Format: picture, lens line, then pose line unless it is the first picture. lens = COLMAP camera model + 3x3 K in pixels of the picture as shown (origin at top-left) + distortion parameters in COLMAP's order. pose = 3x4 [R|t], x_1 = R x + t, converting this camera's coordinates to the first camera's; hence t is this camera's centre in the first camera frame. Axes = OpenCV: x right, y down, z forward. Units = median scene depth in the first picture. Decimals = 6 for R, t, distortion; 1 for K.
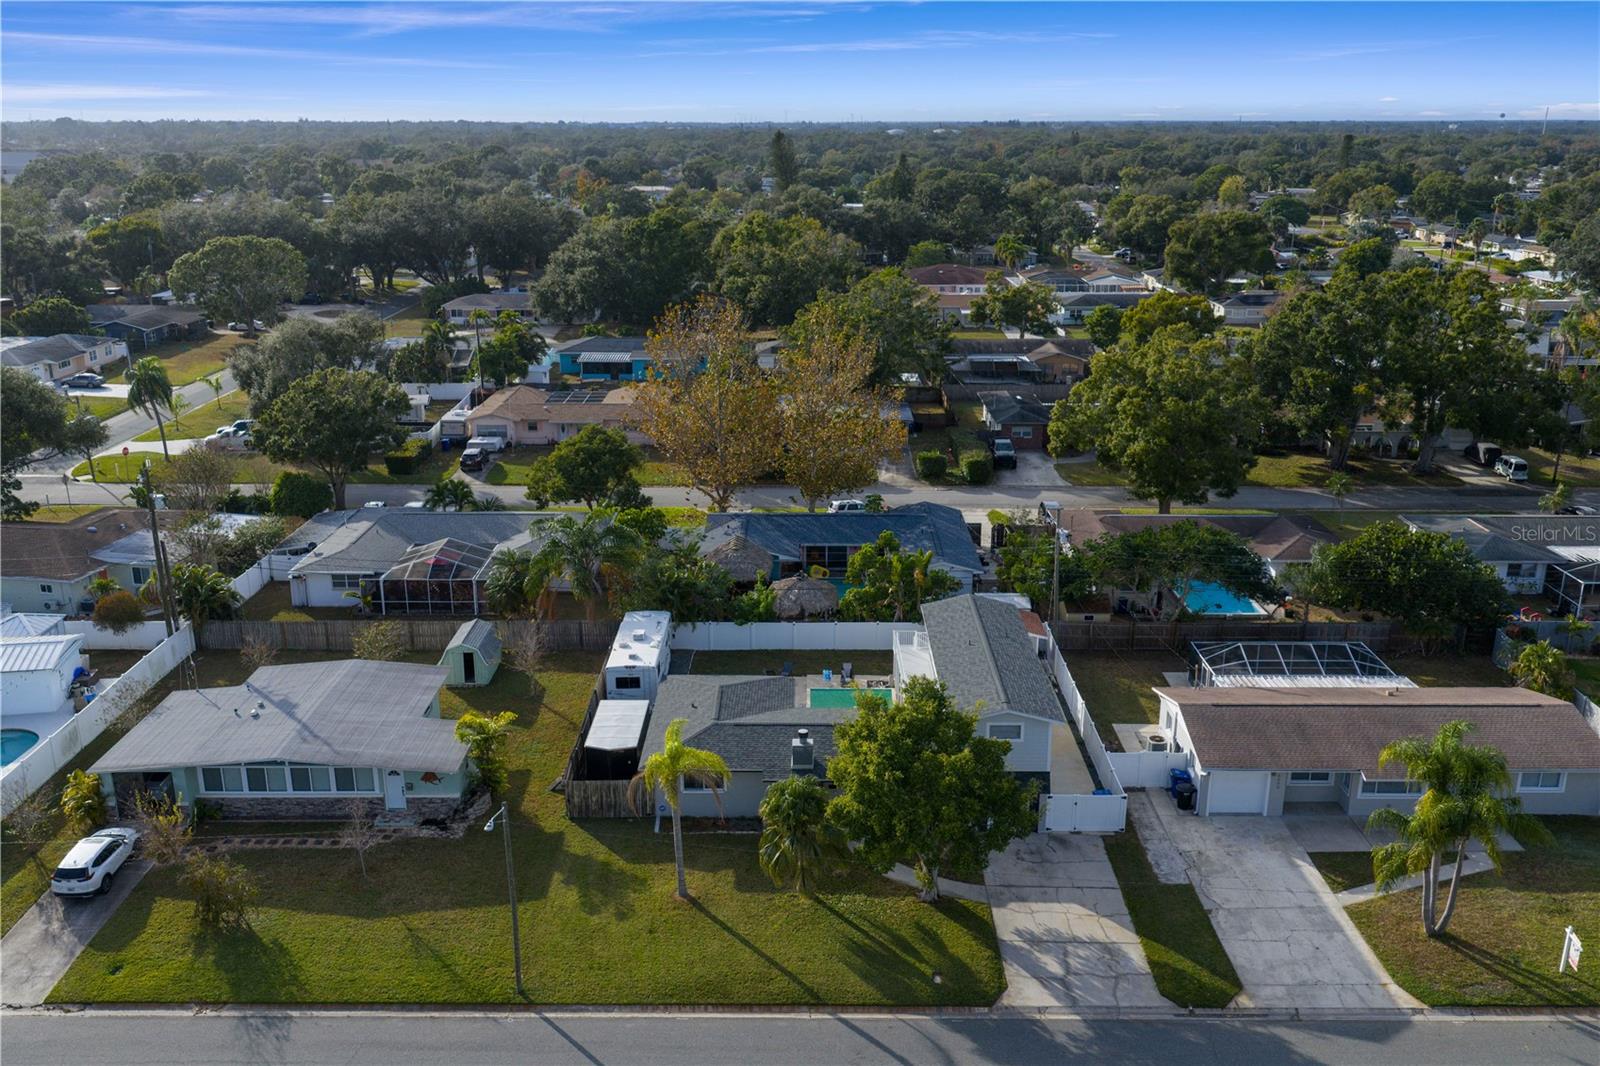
lens RADIAL K [[1357.2, 0, 800.0], [0, 1357.2, 533.0], [0, 0, 1]] dist [0.018659, -0.026228]
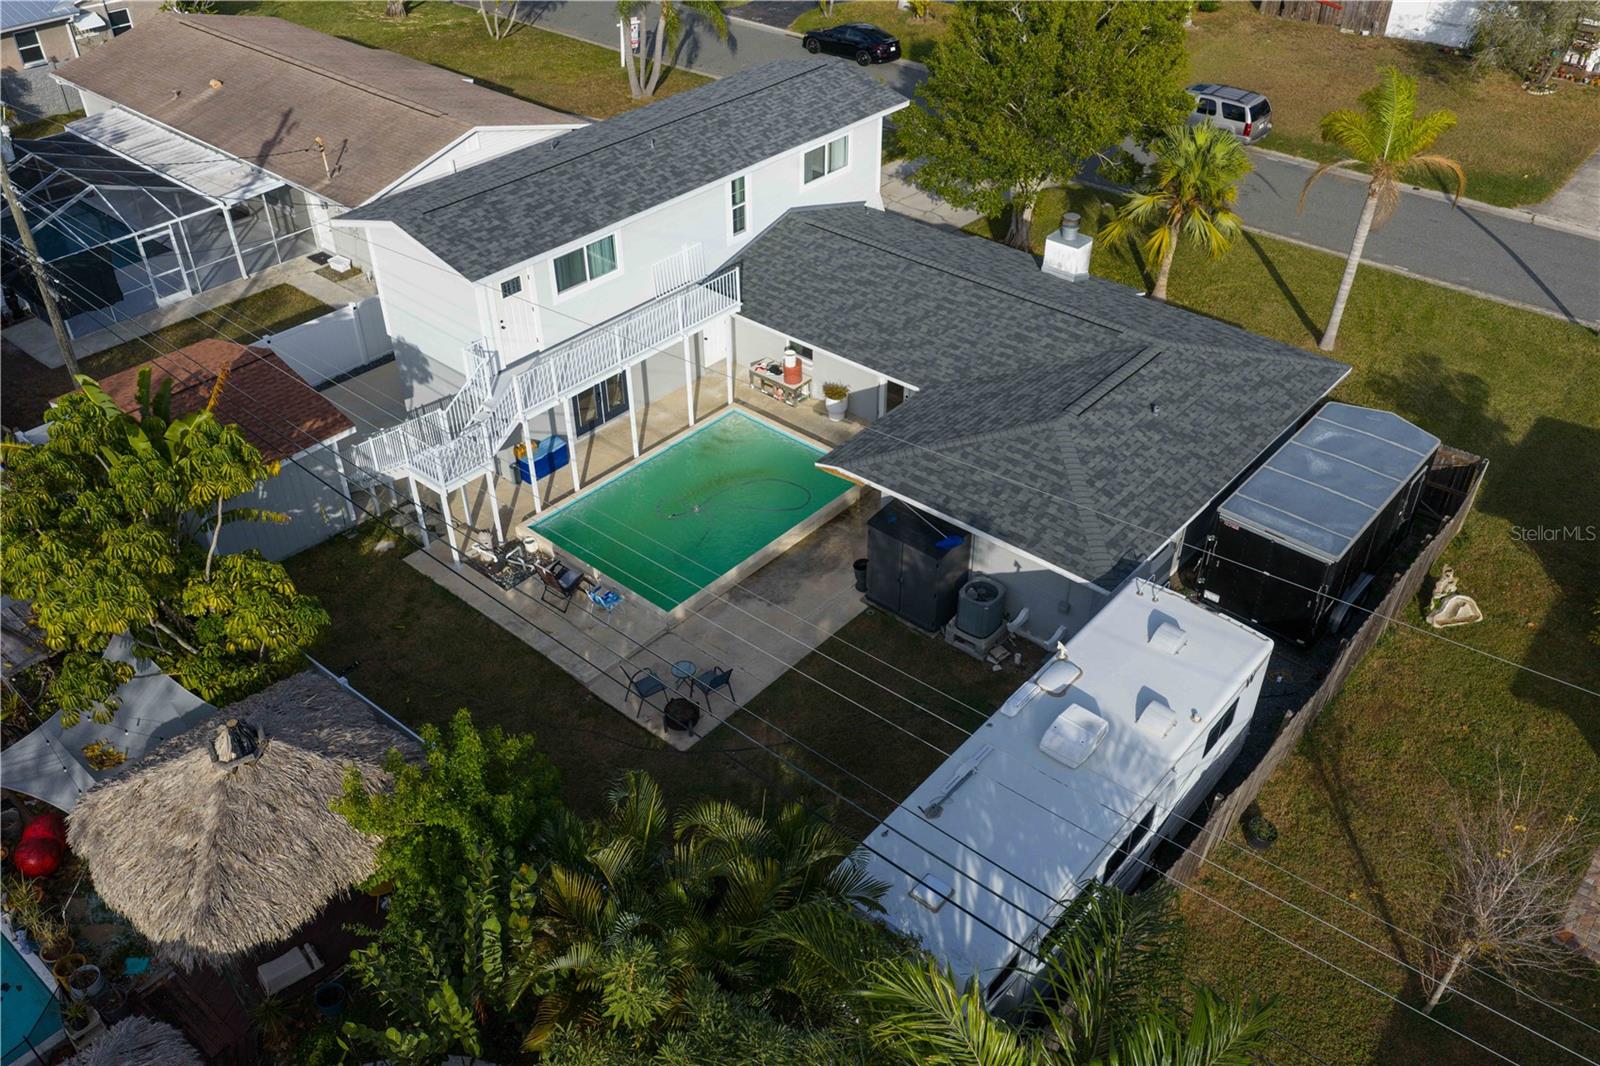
lens RADIAL K [[1329.3, 0, 800.0], [0, 1329.3, 533.0], [0, 0, 1]] dist [0.017731, -0.029409]
pose [[-0.760398, -0.382355, 0.524976, -0.243817], [0.193627, 0.638103, 0.745207, -0.194259], [-0.619922, 0.668303, -0.411178, 1.353680]]
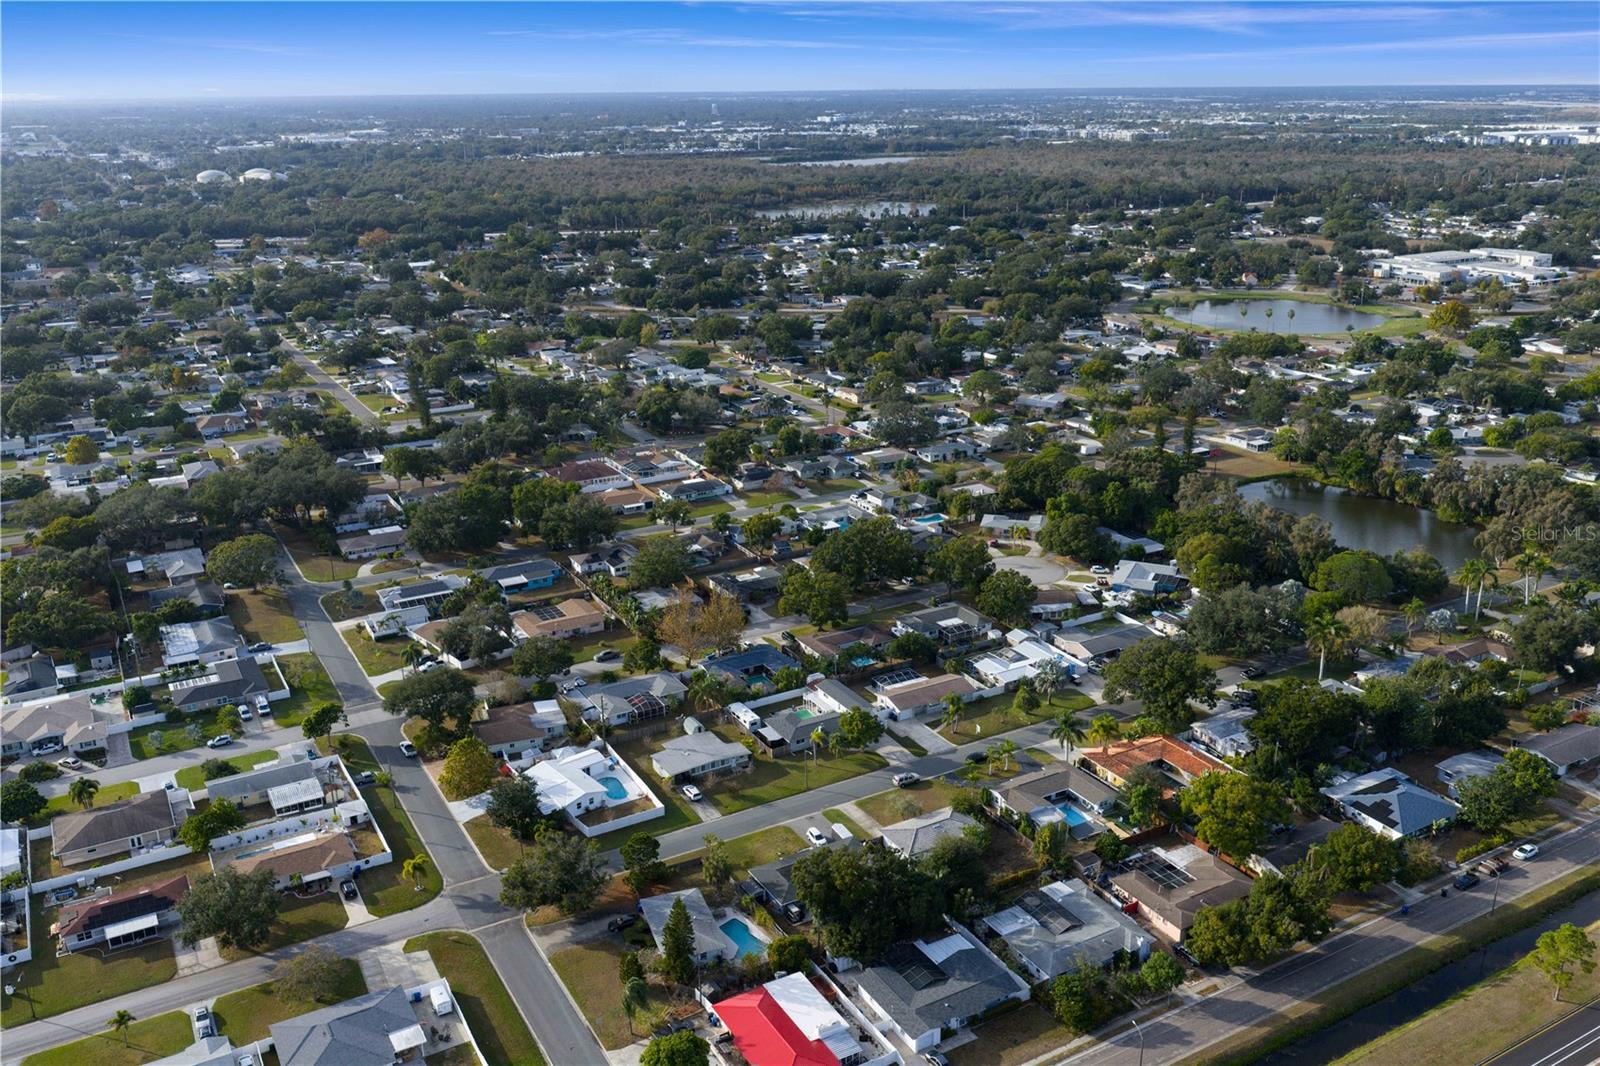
lens RADIAL K [[1324.8, 0, 800.0], [0, 1324.8, 533.0], [0, 0, 1]] dist [0.036858, -0.080714]
pose [[0.863302, -0.167246, 0.476171, -1.907333], [0.152661, 0.985833, 0.069480, -0.732993], [-0.481045, 0.012710, 0.876604, -2.583273]]
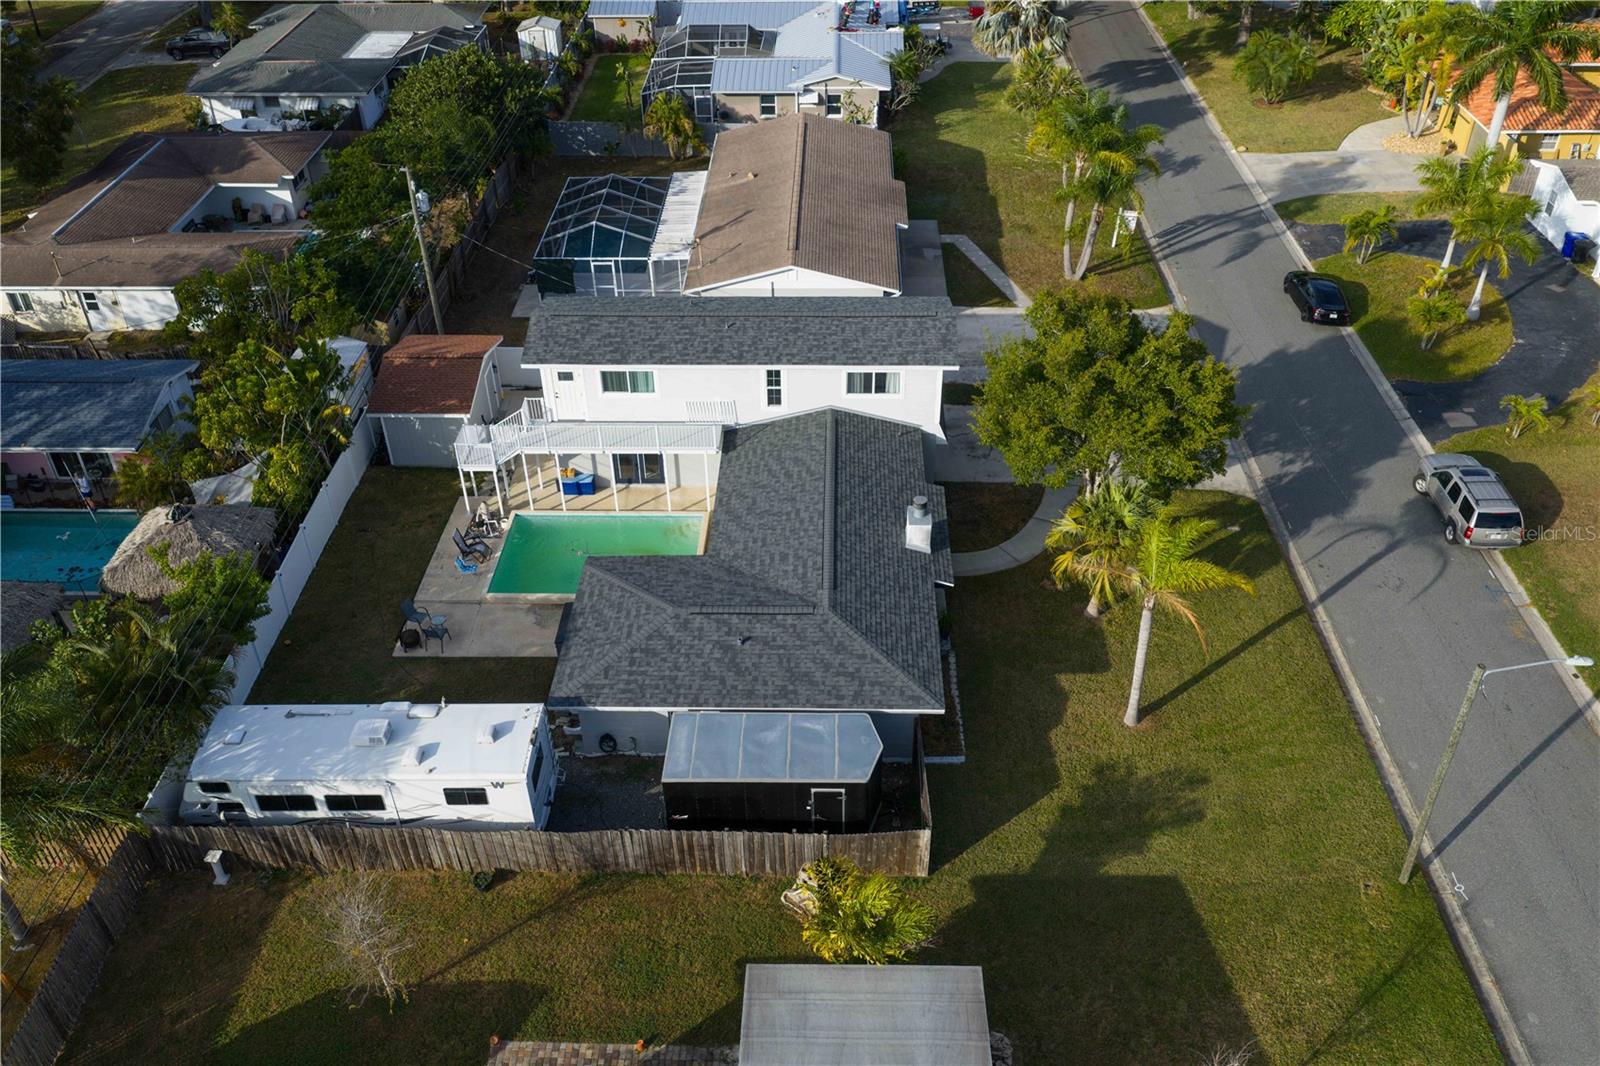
lens RADIAL K [[1329.3, 0, 800.0], [0, 1329.3, 533.0], [0, 0, 1]] dist [0.017731, -0.029409]
pose [[0.019355, -0.591844, 0.805820, -0.538313], [0.302947, 0.771553, 0.559400, -0.229151], [-0.952811, 0.233293, 0.194230, 0.914643]]
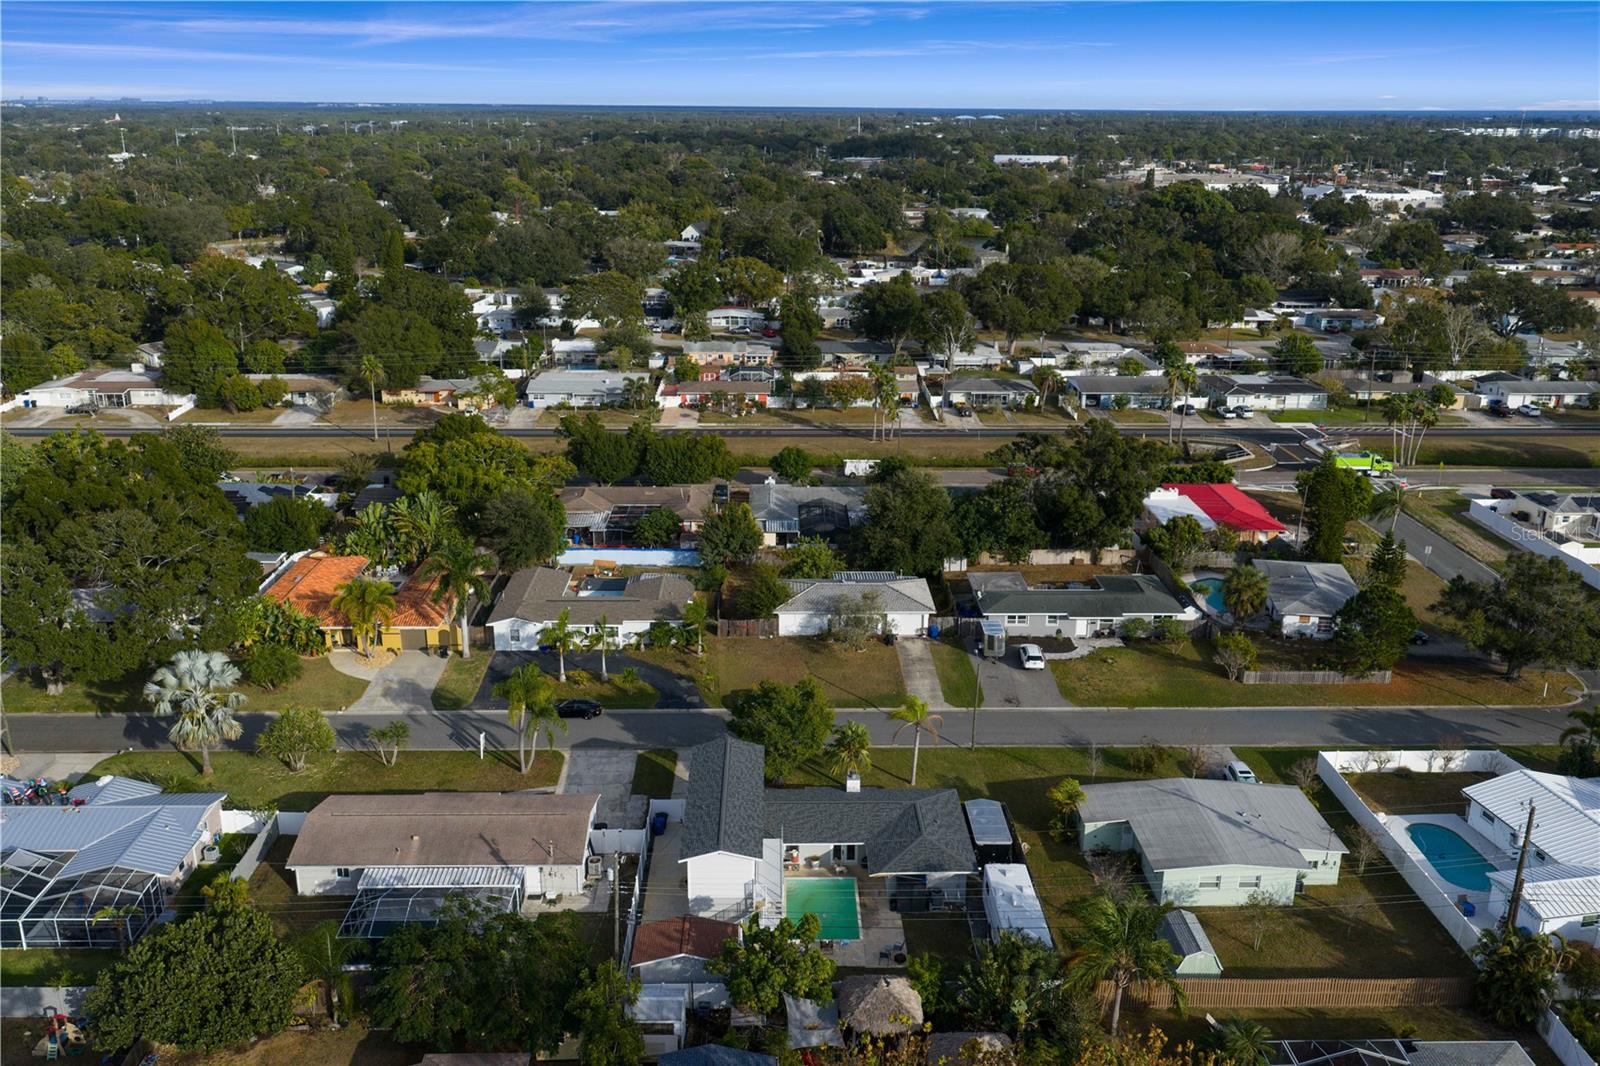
lens RADIAL K [[1329.3, 0, 800.0], [0, 1329.3, 533.0], [0, 0, 1]] dist [0.017731, -0.029409]
pose [[-0.999621, 0.004676, -0.027129, 0.102848], [-0.011648, 0.821057, 0.570728, -0.944254], [0.024943, 0.570827, -0.820691, 2.071174]]
